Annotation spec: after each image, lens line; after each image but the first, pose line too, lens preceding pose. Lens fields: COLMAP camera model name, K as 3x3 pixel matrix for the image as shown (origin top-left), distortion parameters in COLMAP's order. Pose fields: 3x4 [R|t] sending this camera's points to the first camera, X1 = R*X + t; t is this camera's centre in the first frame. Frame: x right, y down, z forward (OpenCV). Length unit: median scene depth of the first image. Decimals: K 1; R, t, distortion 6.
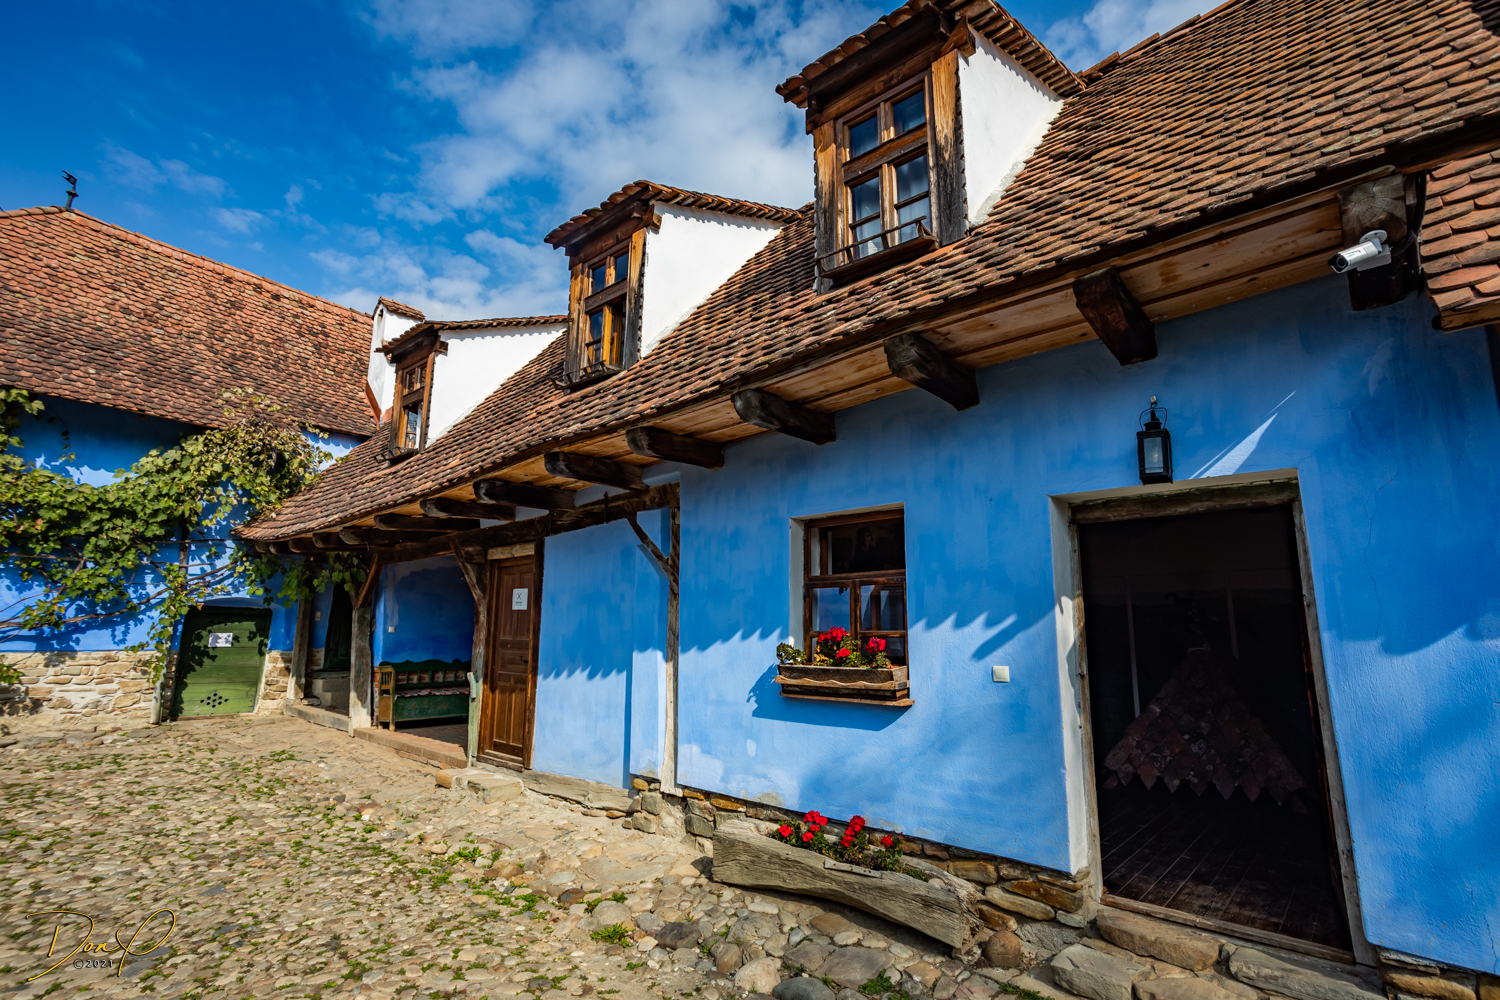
lens RADIAL K [[723.5, 0, 760.3], [0, 723.5, 502.9], [0, 0, 1]] dist [-0.012233, 0.009672]
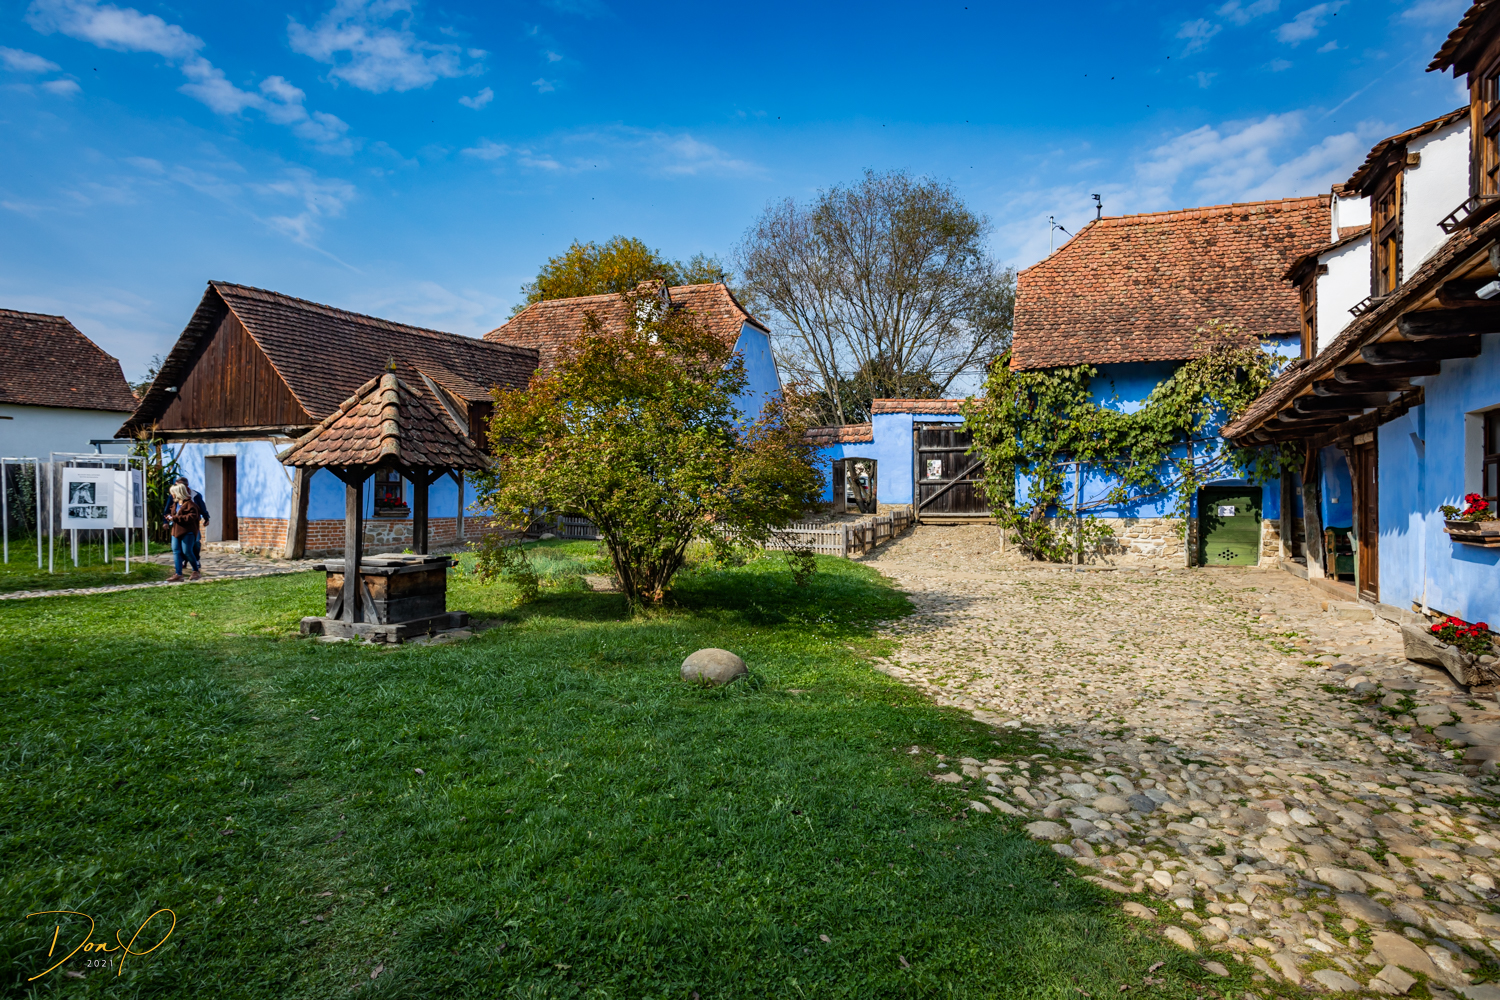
lens RADIAL K [[843.9, 0, 755.5], [0, 843.9, 501.0], [0, 0, 1]] dist [0.006147, 0.001409]
pose [[0.320640, -0.017136, -0.947046, 0.516713], [0.176898, 0.983328, 0.042099, -0.055184], [0.930536, -0.181030, 0.318326, -0.349889]]
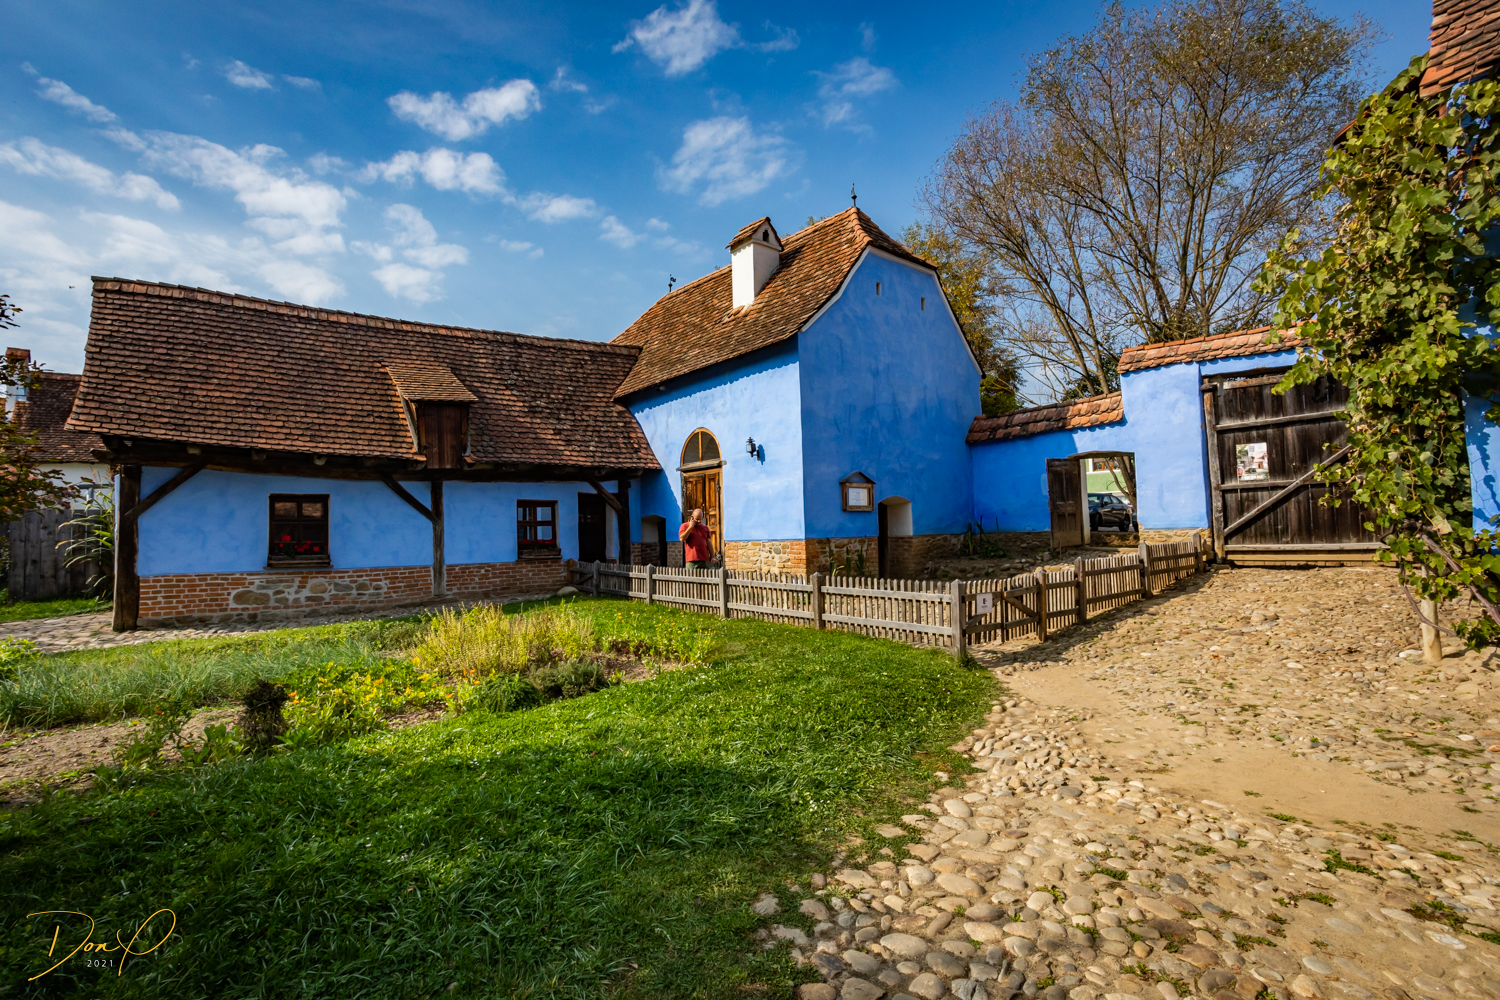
lens RADIAL K [[723.5, 0, 741.1], [0, 723.5, 500.4], [0, 0, 1]] dist [-0.012233, 0.009672]
pose [[-0.158953, -0.062700, -0.985293, -0.418811], [0.201196, 0.974982, -0.094502, 0.053023], [0.966568, -0.213259, -0.142361, 0.309699]]
